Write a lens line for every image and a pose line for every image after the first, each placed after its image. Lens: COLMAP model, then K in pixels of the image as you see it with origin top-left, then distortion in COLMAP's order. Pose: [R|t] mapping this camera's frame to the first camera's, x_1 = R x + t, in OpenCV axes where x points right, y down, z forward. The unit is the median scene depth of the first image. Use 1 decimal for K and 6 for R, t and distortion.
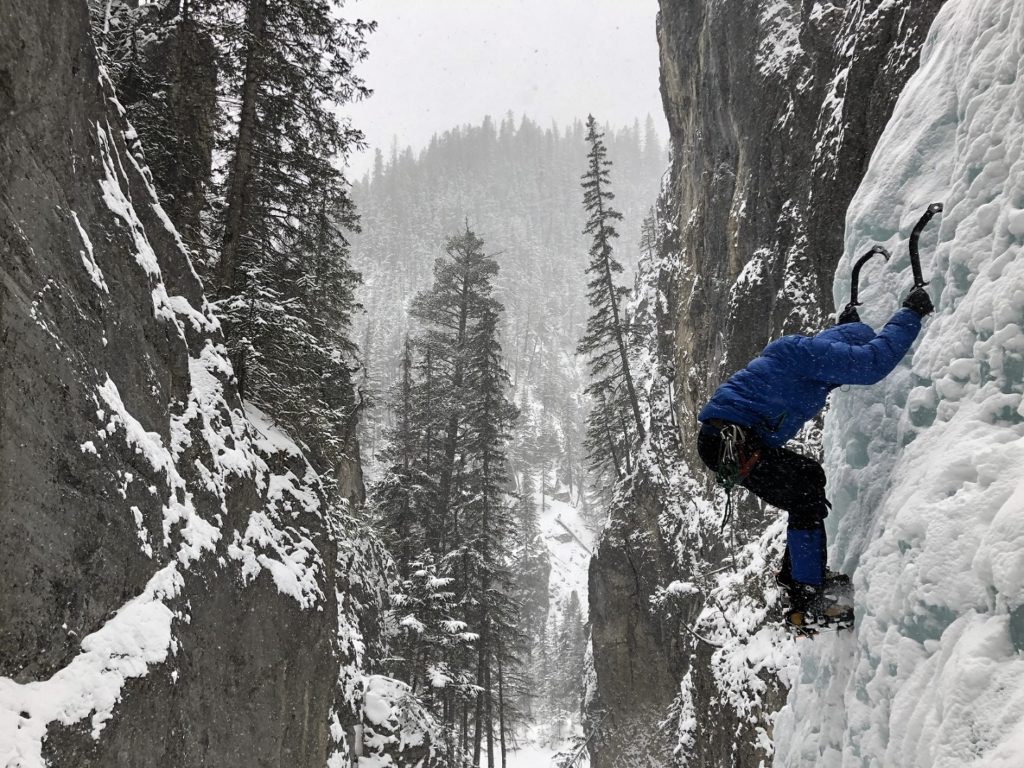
lens RADIAL K [[843.5, 0, 521.7], [0, 843.5, 377.5], [0, 0, 1]] dist [0.031747, -0.052695]
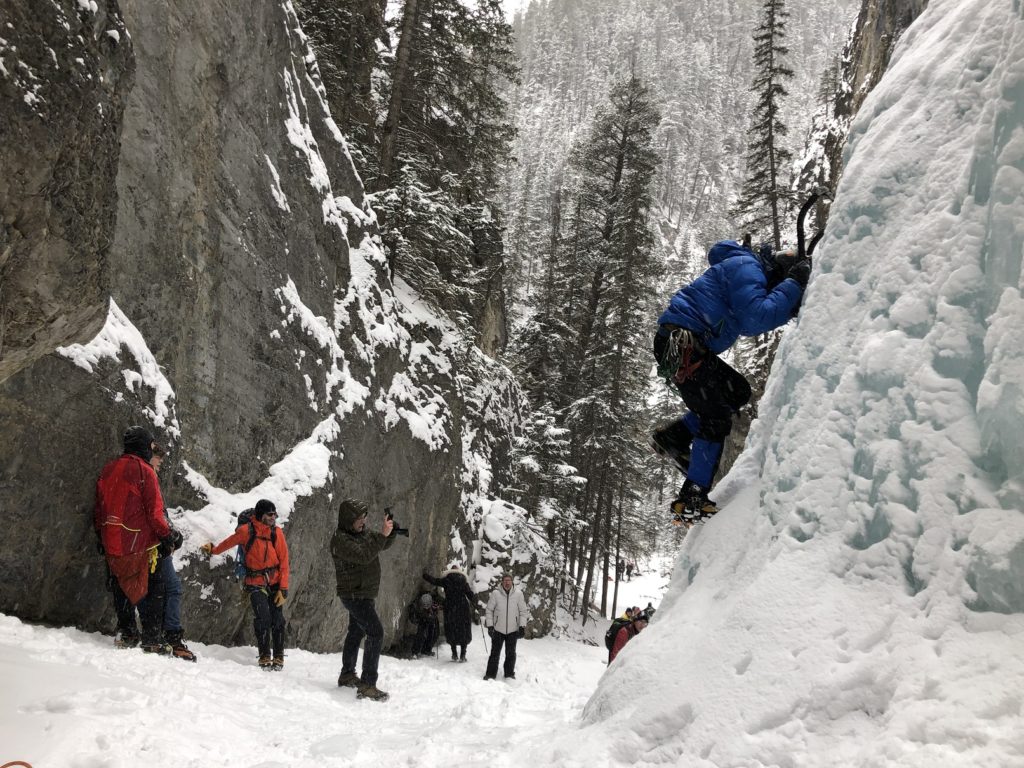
lens RADIAL K [[843.5, 0, 512.0], [0, 843.5, 383.3], [0, 0, 1]] dist [0.031747, -0.052695]
pose [[0.976801, 0.108581, -0.184579, 0.050083], [-0.069105, 0.975637, 0.208225, -0.059518], [0.202691, -0.190639, 0.960507, -0.101546]]
